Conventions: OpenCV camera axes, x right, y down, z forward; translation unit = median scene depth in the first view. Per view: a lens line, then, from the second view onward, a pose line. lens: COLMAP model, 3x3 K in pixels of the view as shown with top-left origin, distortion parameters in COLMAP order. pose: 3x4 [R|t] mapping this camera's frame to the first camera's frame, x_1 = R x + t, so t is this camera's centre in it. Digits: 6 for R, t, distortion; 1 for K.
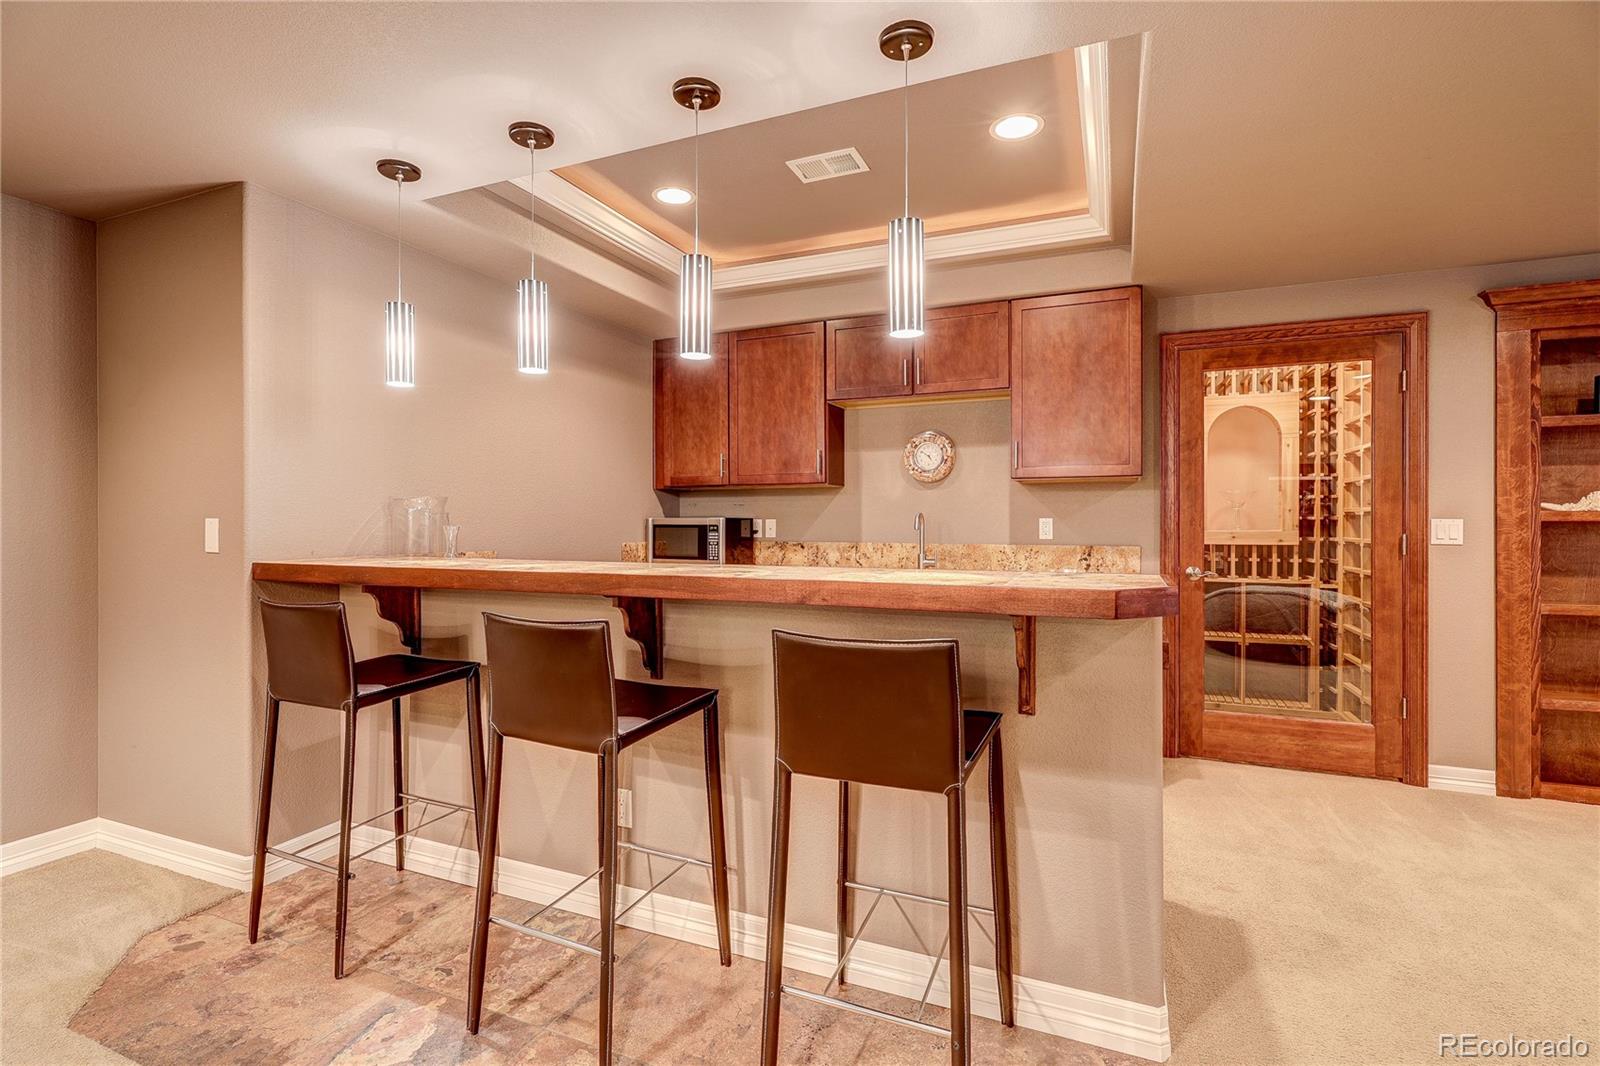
lens RADIAL K [[750.1, 0, 798.3], [0, 750.1, 518.1], [0, 0, 1]] dist [-0.003880, 0.000617]
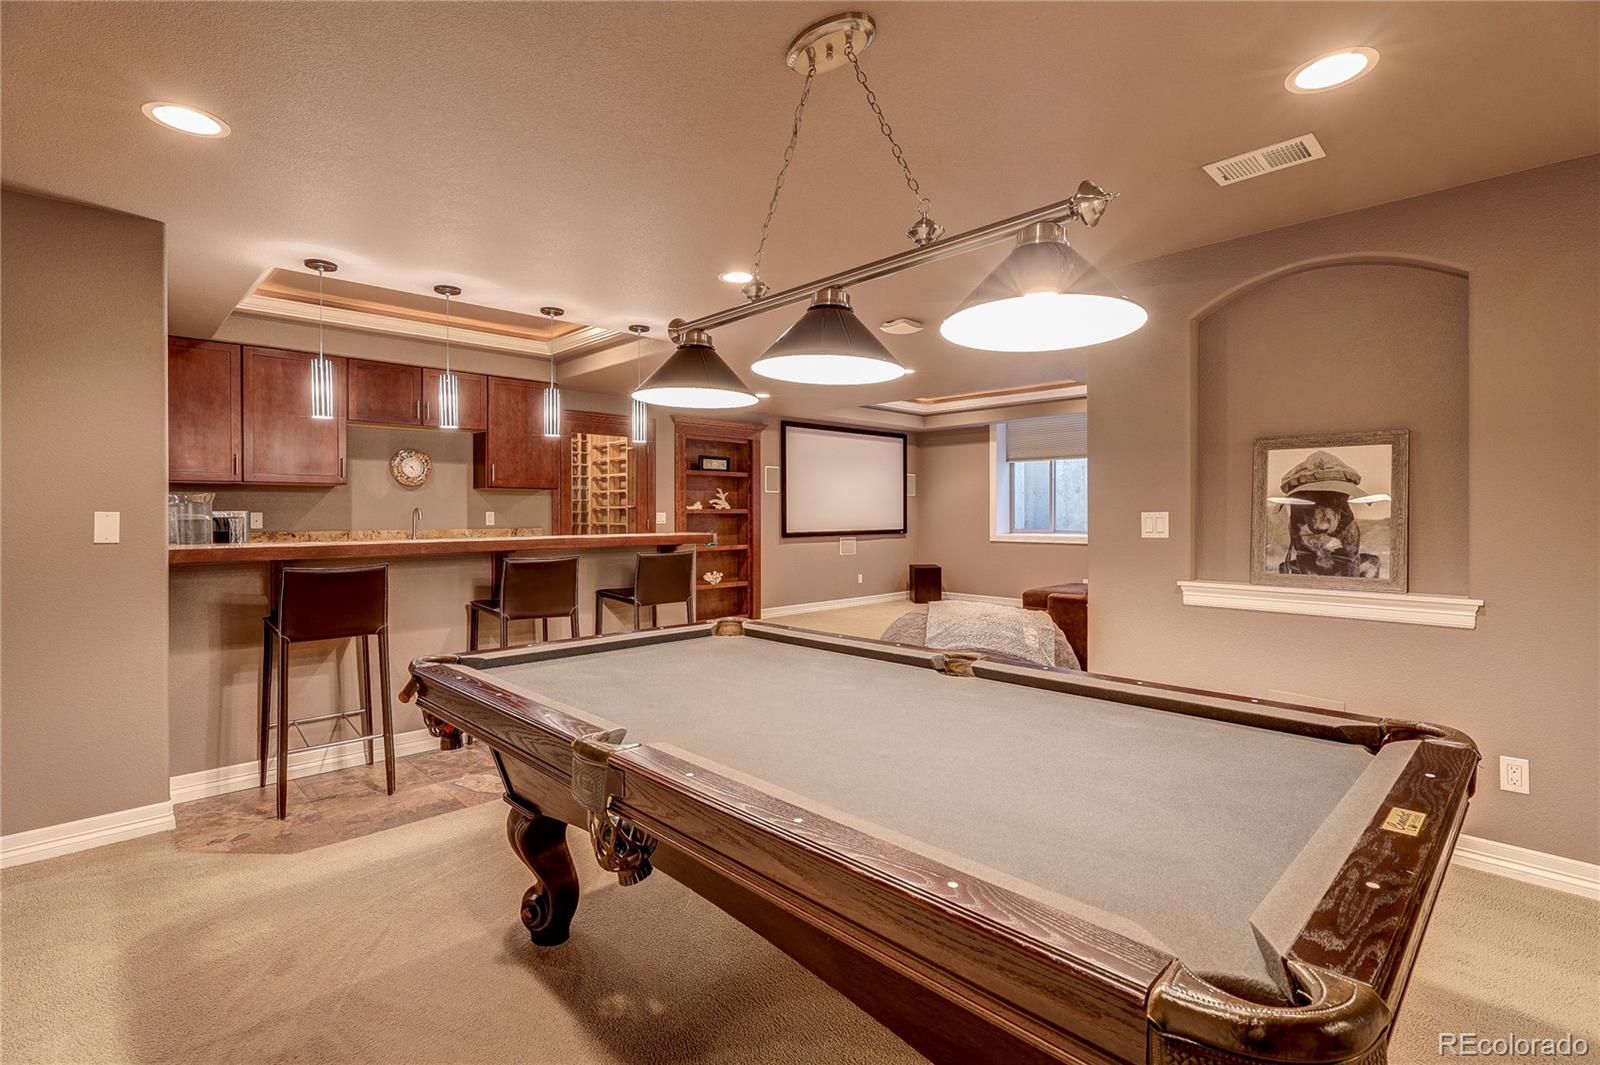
lens RADIAL K [[750.1, 0, 815.6], [0, 750.1, 521.3], [0, 0, 1]] dist [-0.003880, 0.000617]
pose [[0.370500, -0.010523, 0.928773, -0.969909], [-0.002941, 0.999918, 0.012503, -0.002036], [-0.928828, -0.007364, 0.370438, -0.249784]]
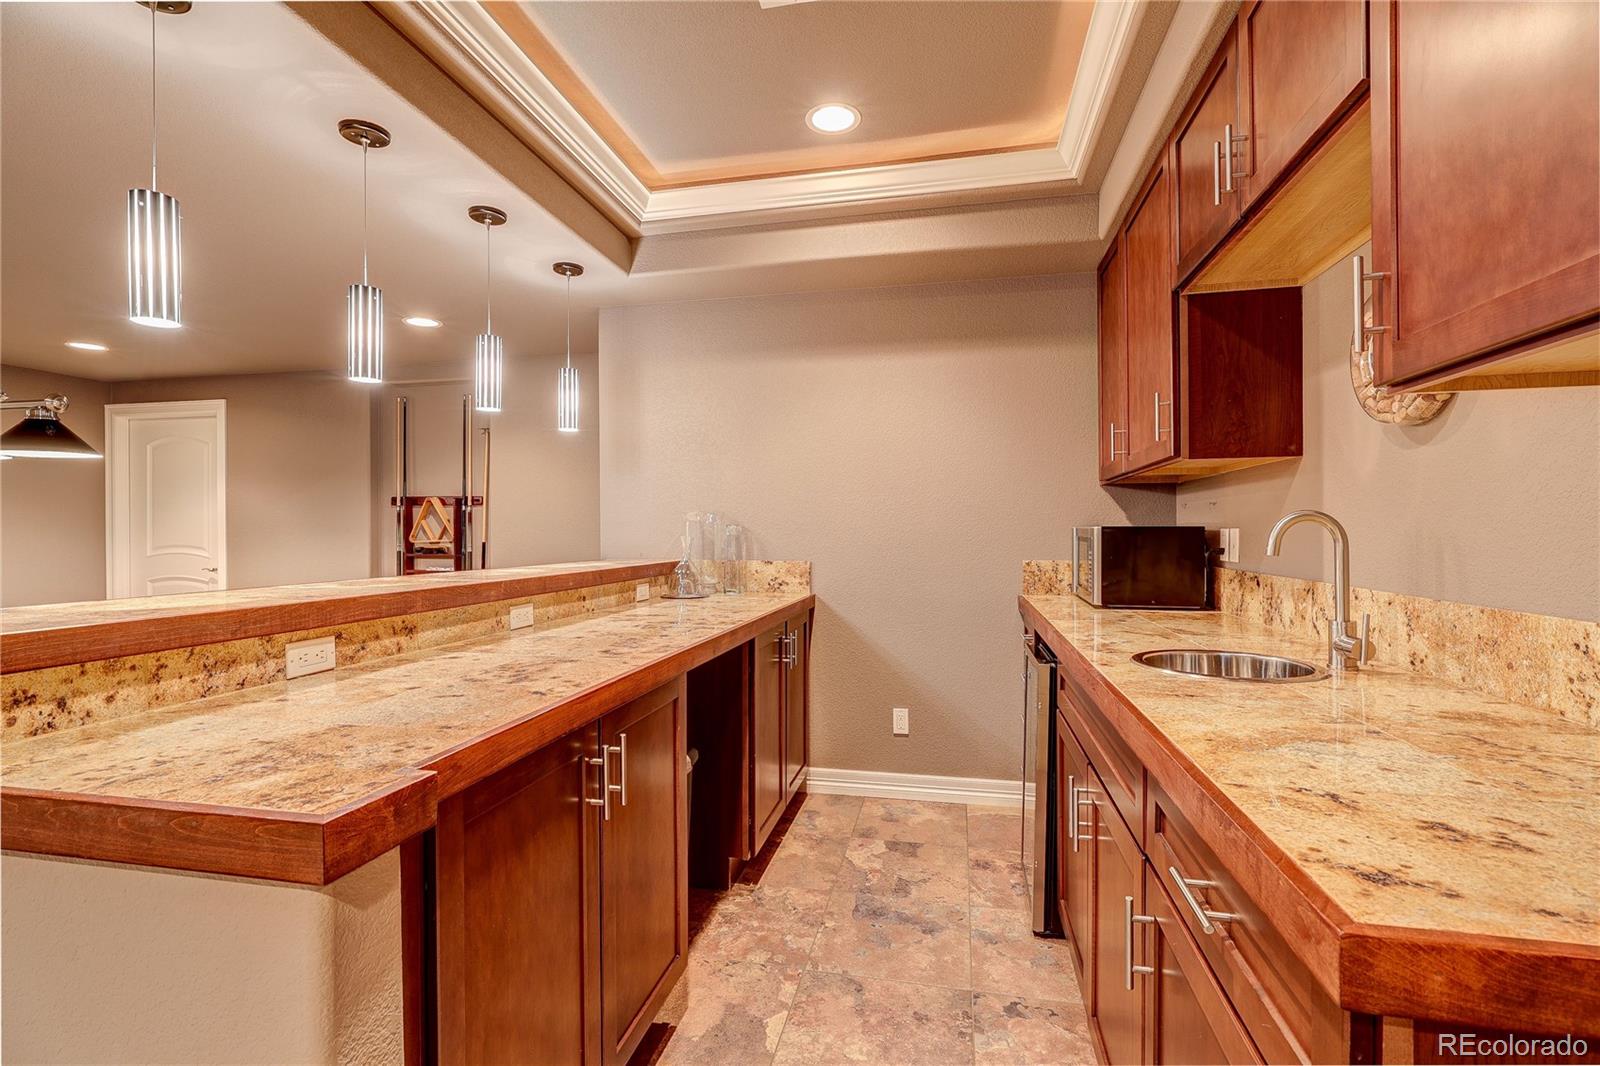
lens RADIAL K [[750.1, 0, 793.4], [0, 750.1, 533.7], [0, 0, 1]] dist [-0.003880, 0.000617]
pose [[0.181432, 0.005835, -0.983386, 0.548153], [0.005738, 0.999959, 0.006992, -0.000561], [0.983387, -0.006912, 0.181391, 0.741338]]
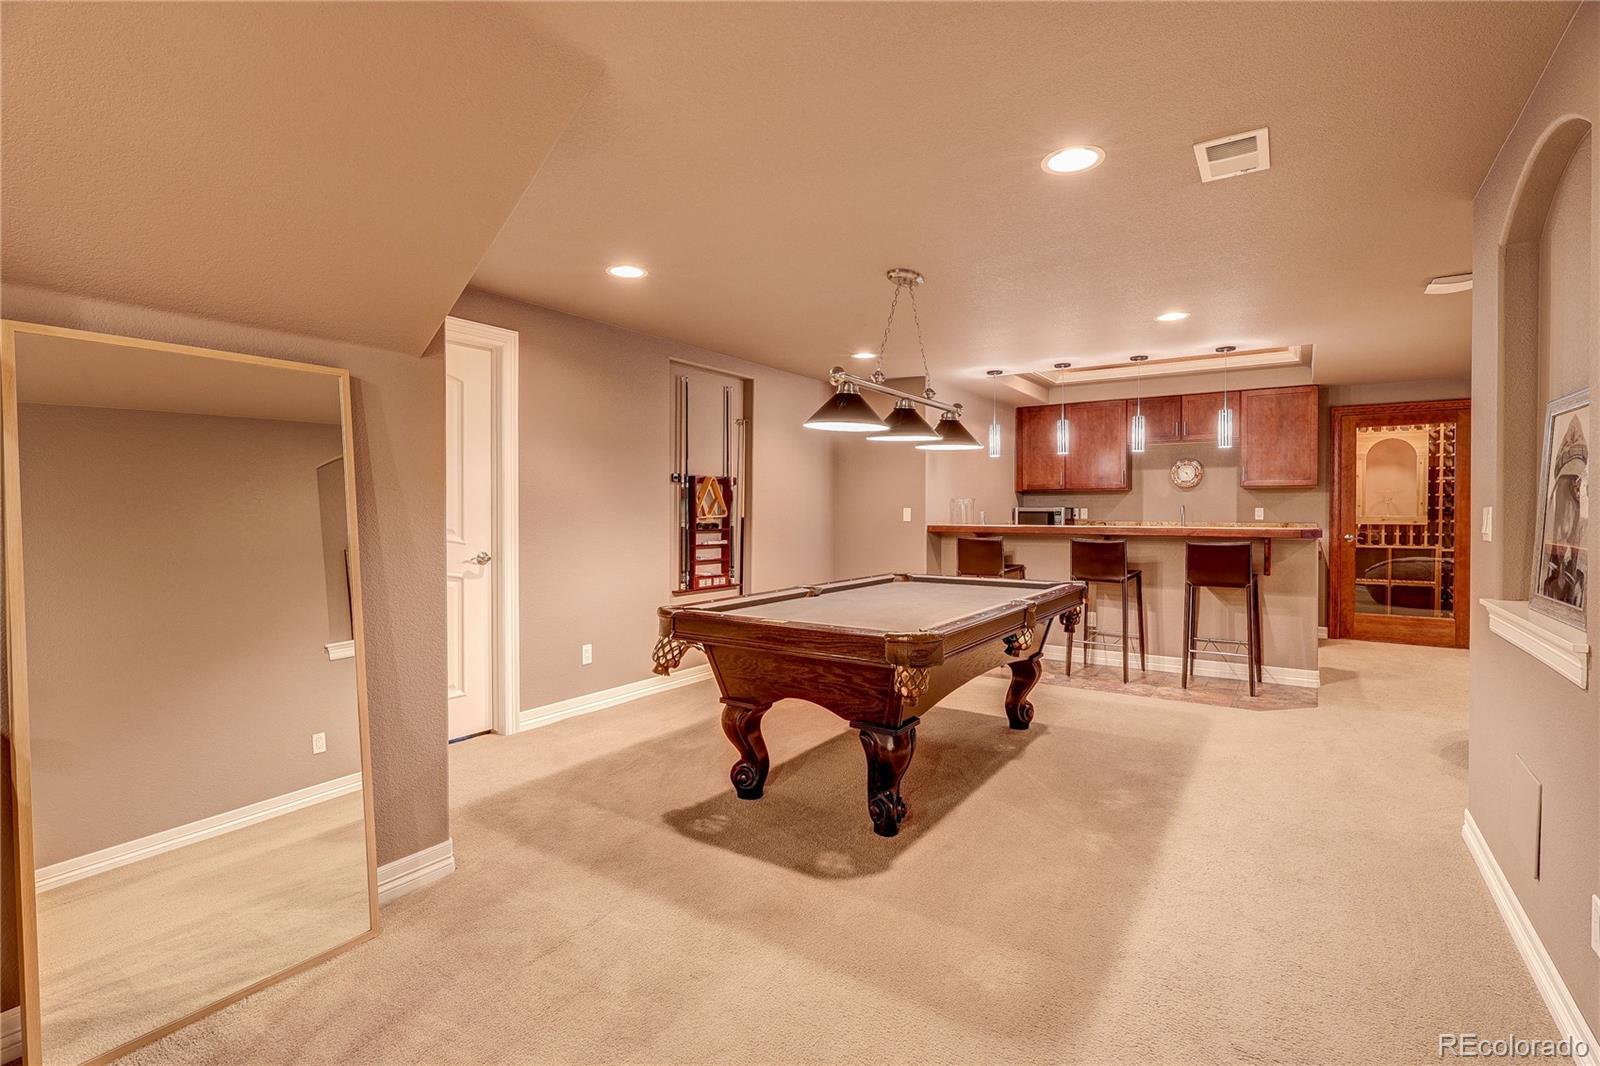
lens RADIAL K [[750.1, 0, 793.0], [0, 750.1, 516.9], [0, 0, 1]] dist [-0.003880, 0.000617]
pose [[0.980516, 0.003403, -0.196409, -0.454380], [-0.000861, 0.999915, 0.013026, -0.001169], [0.196437, -0.012603, 0.980435, -1.080194]]
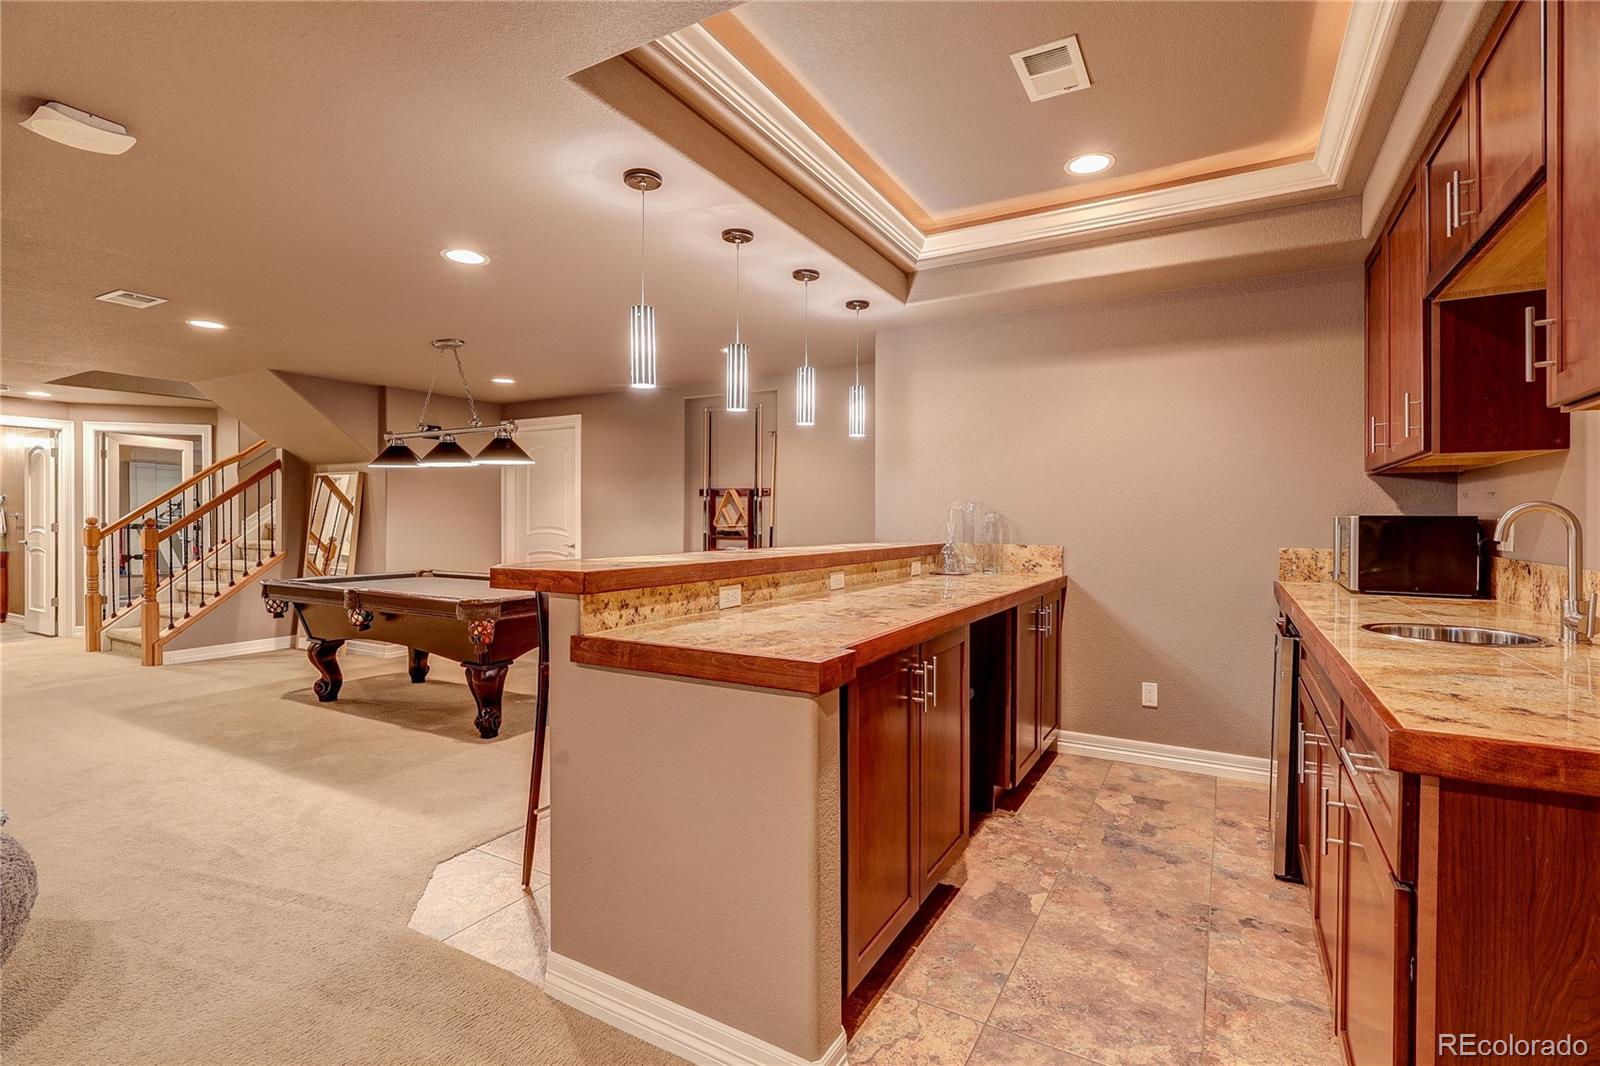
lens RADIAL K [[750.1, 0, 795.2], [0, 750.1, 523.5], [0, 0, 1]] dist [-0.003880, 0.000617]
pose [[-0.125049, 0.008322, -0.992116, 0.717613], [0.000108, 0.999965, 0.008374, 0.000784], [0.992151, 0.000940, -0.125045, 0.691598]]
